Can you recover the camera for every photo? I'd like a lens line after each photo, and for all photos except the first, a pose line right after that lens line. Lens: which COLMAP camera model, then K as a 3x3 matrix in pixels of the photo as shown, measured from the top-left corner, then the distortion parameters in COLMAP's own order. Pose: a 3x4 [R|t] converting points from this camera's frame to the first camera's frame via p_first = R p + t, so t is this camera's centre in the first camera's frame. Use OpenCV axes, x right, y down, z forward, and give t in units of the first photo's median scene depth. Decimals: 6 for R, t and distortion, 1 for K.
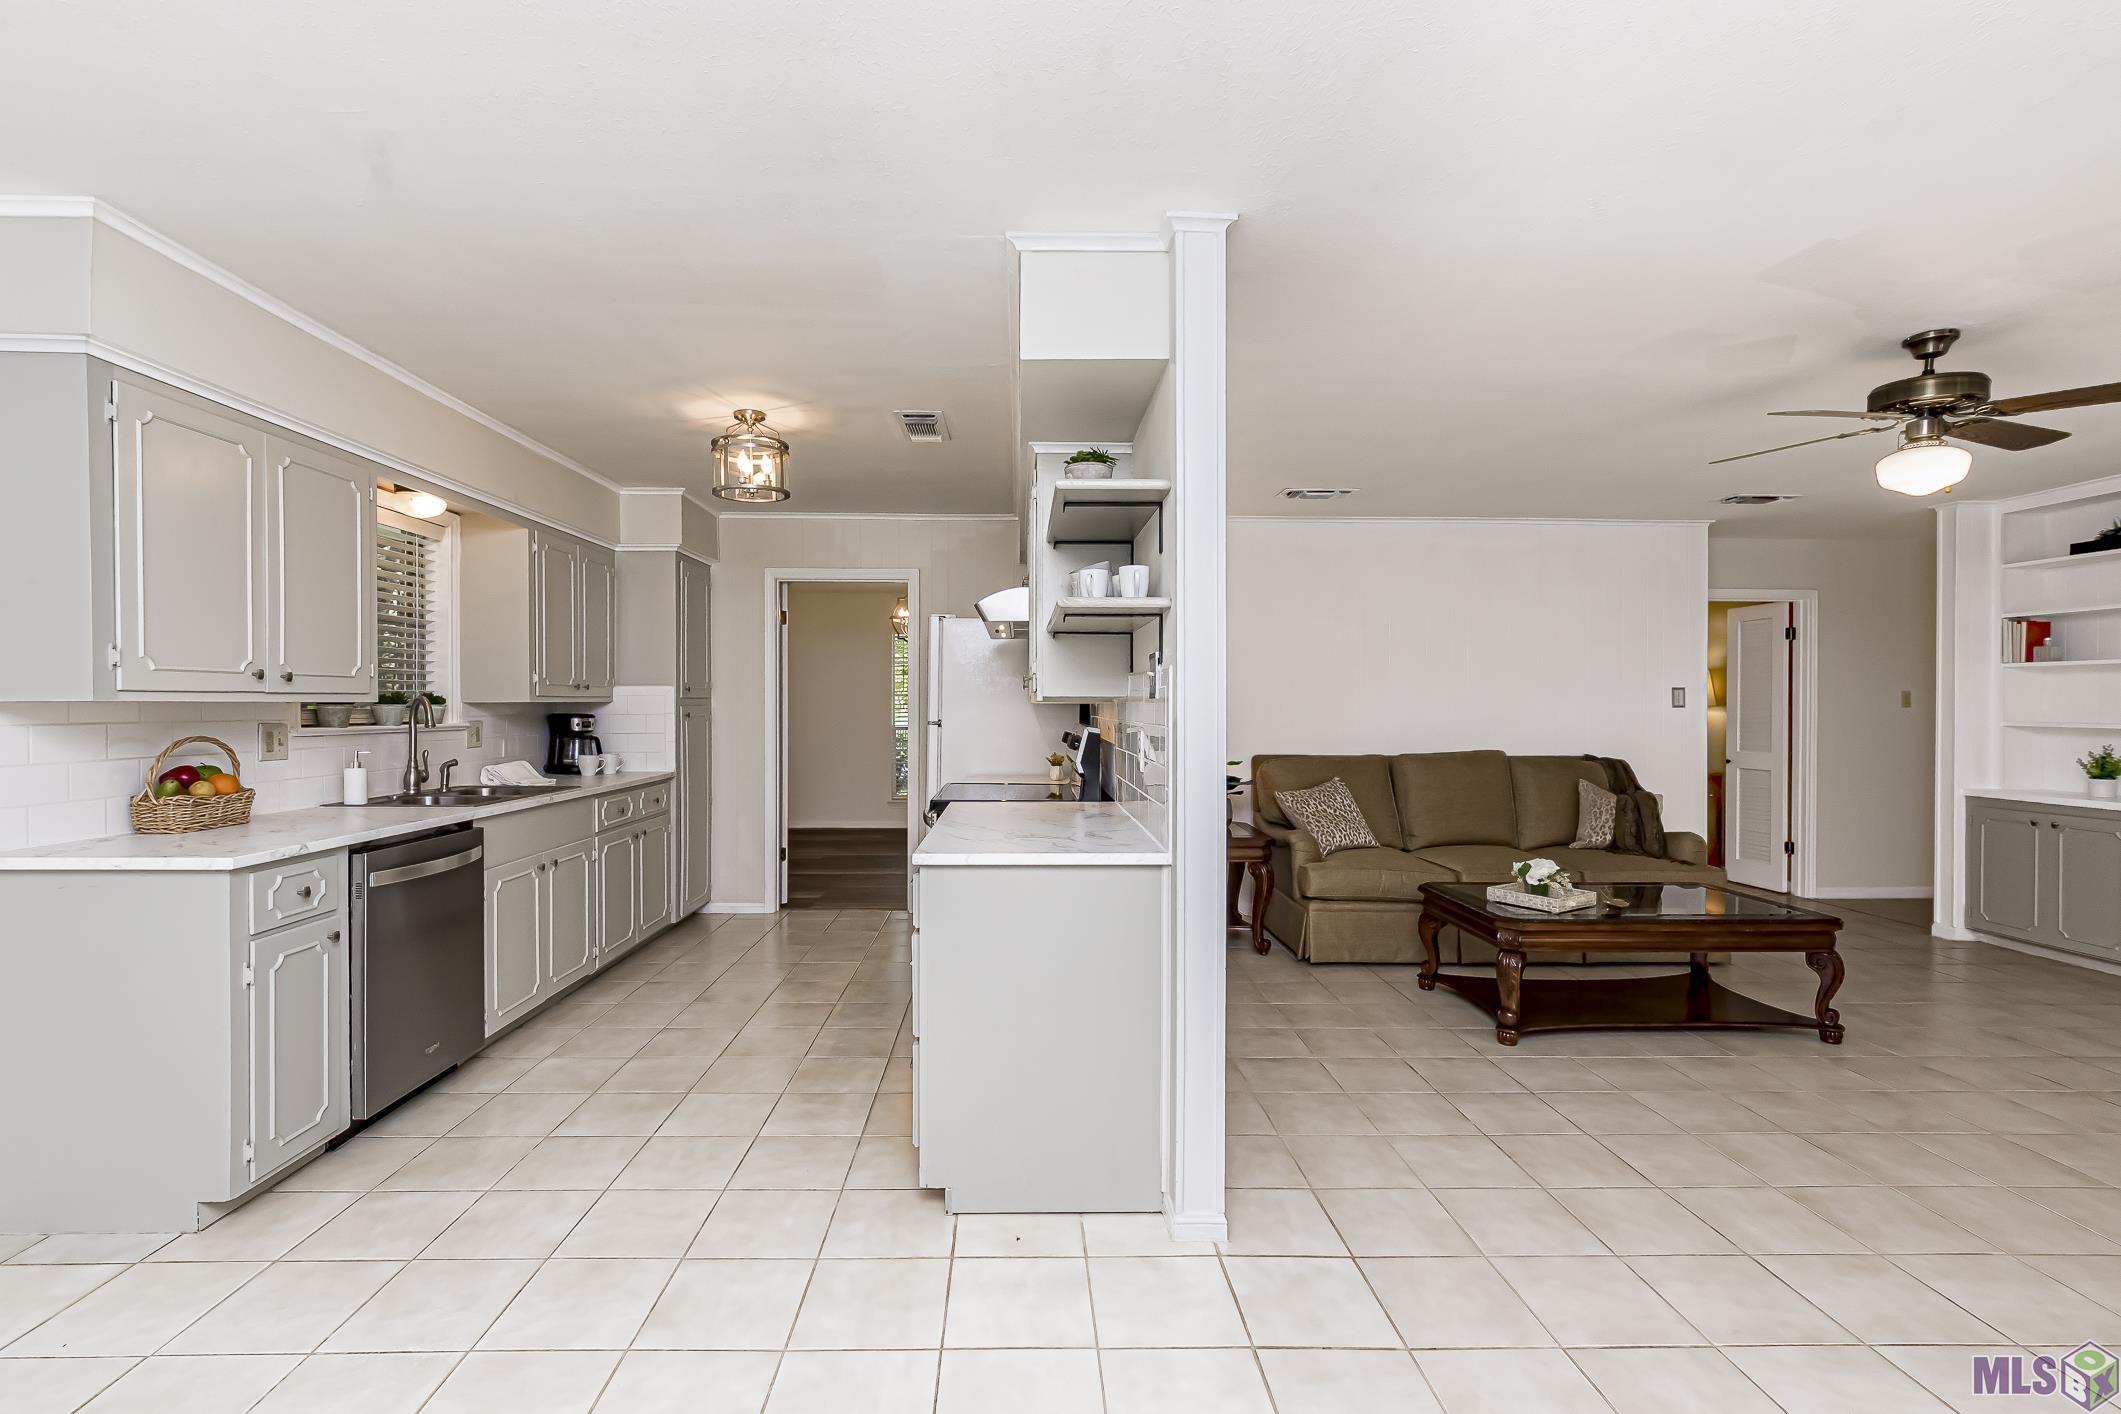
lens RADIAL K [[966.7, 0, 959.4], [0, 966.7, 709.5], [0, 0, 1]] dist [-0.008383, 0.000617]
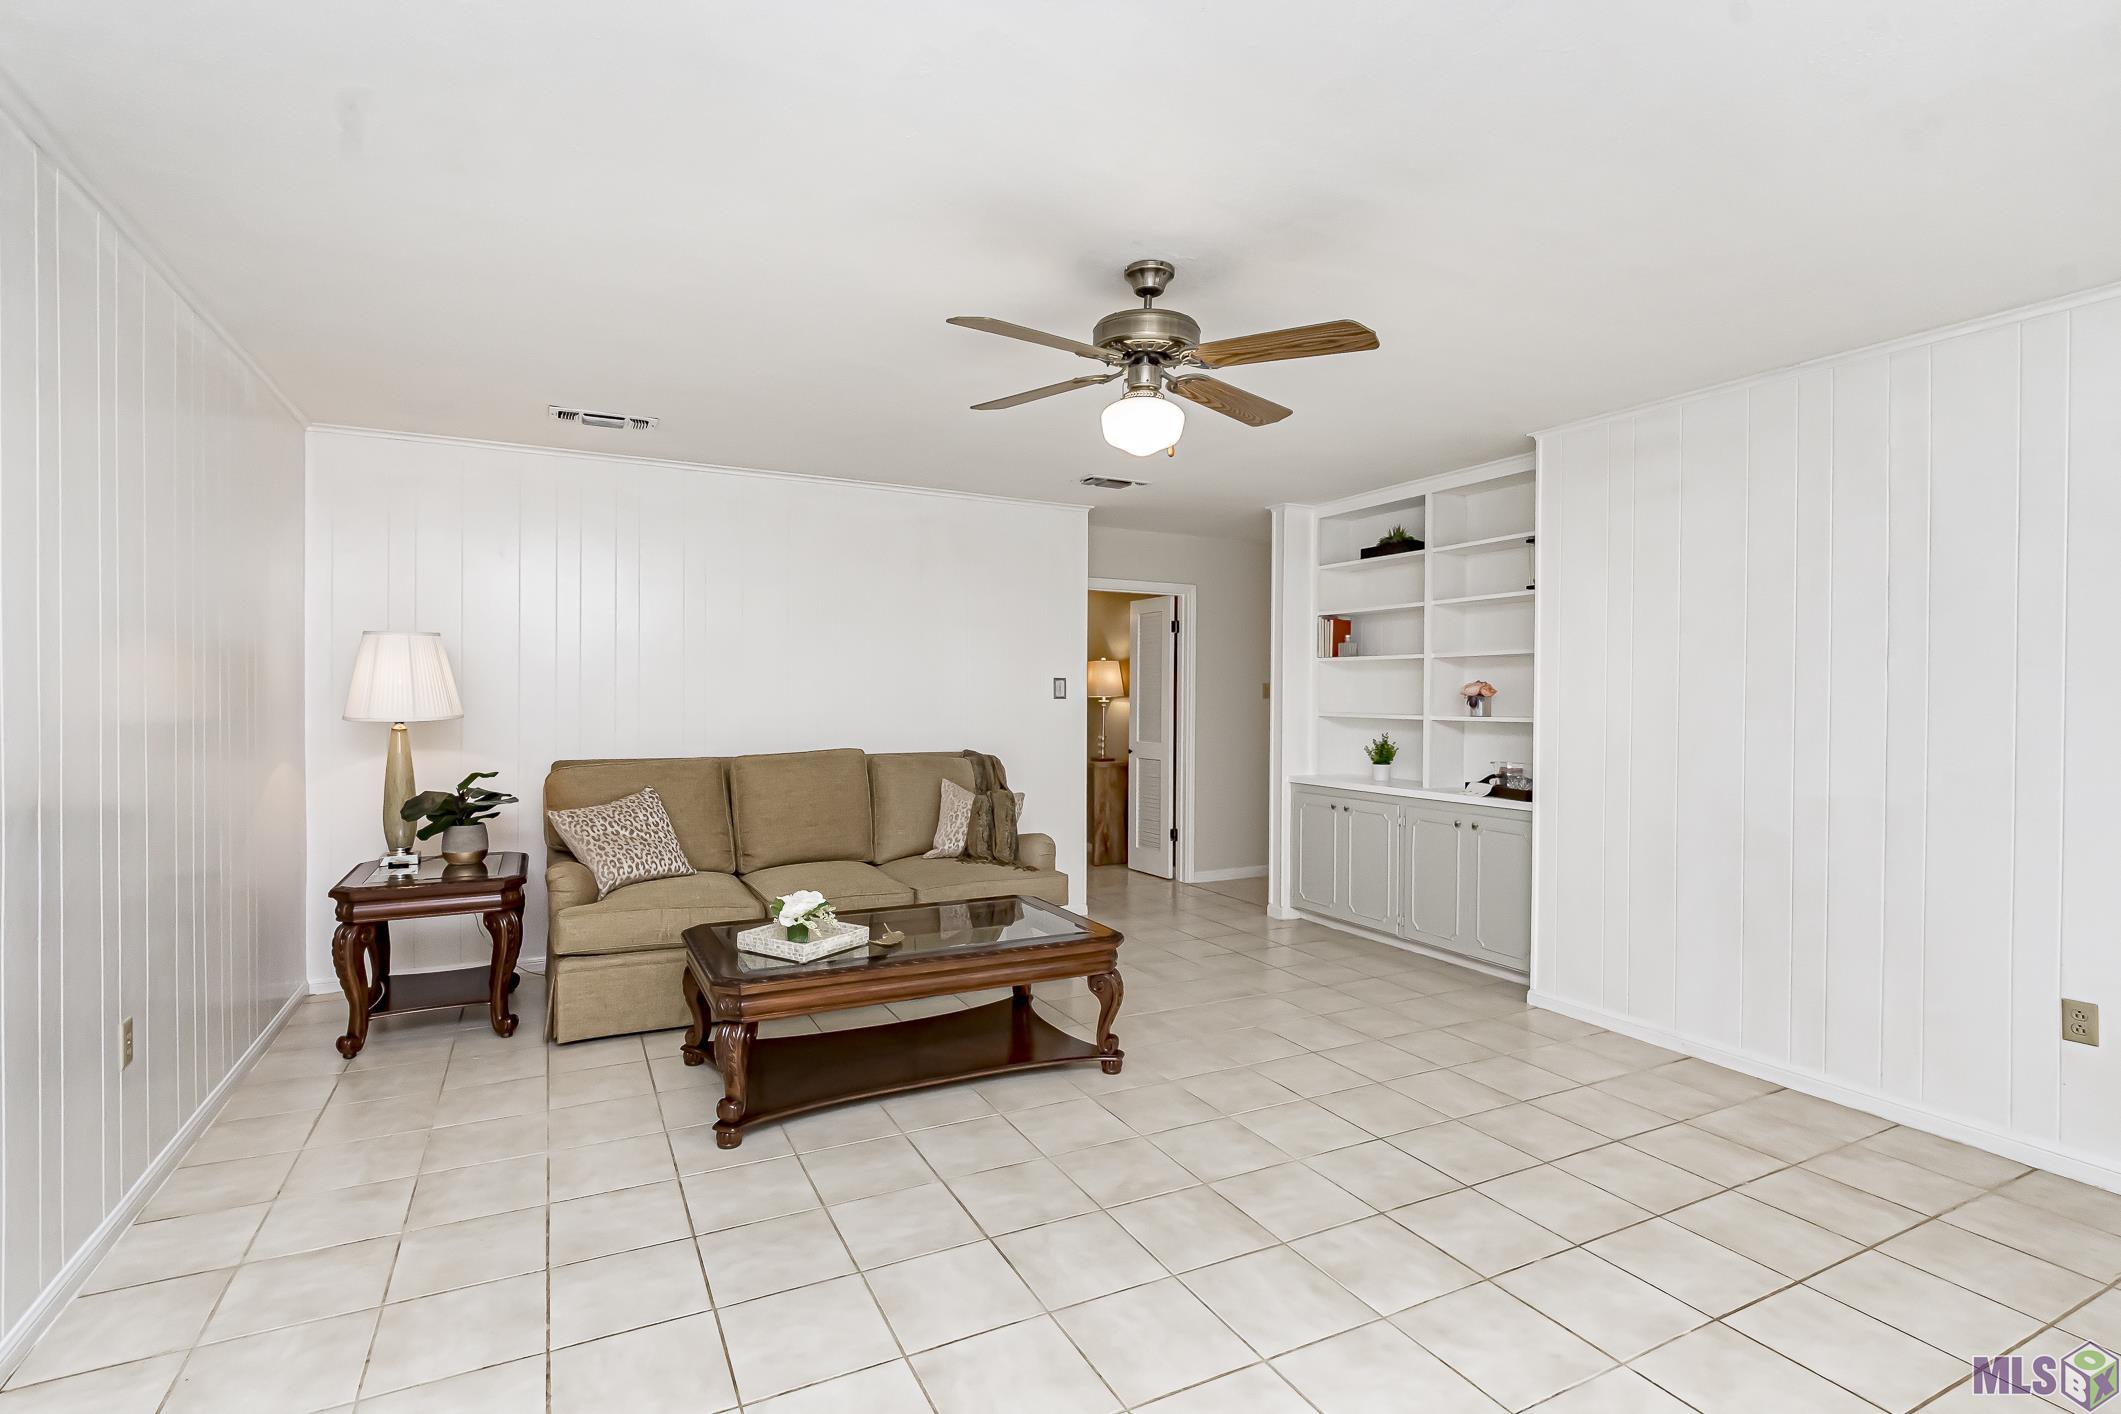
lens RADIAL K [[966.7, 0, 1011.9], [0, 966.7, 700.3], [0, 0, 1]] dist [-0.008383, 0.000617]
pose [[0.908461, -0.000448, 0.417970, 0.345096], [-0.000033, 0.999999, 0.001145, -0.001917], [-0.417970, -0.001054, 0.908460, 0.168628]]
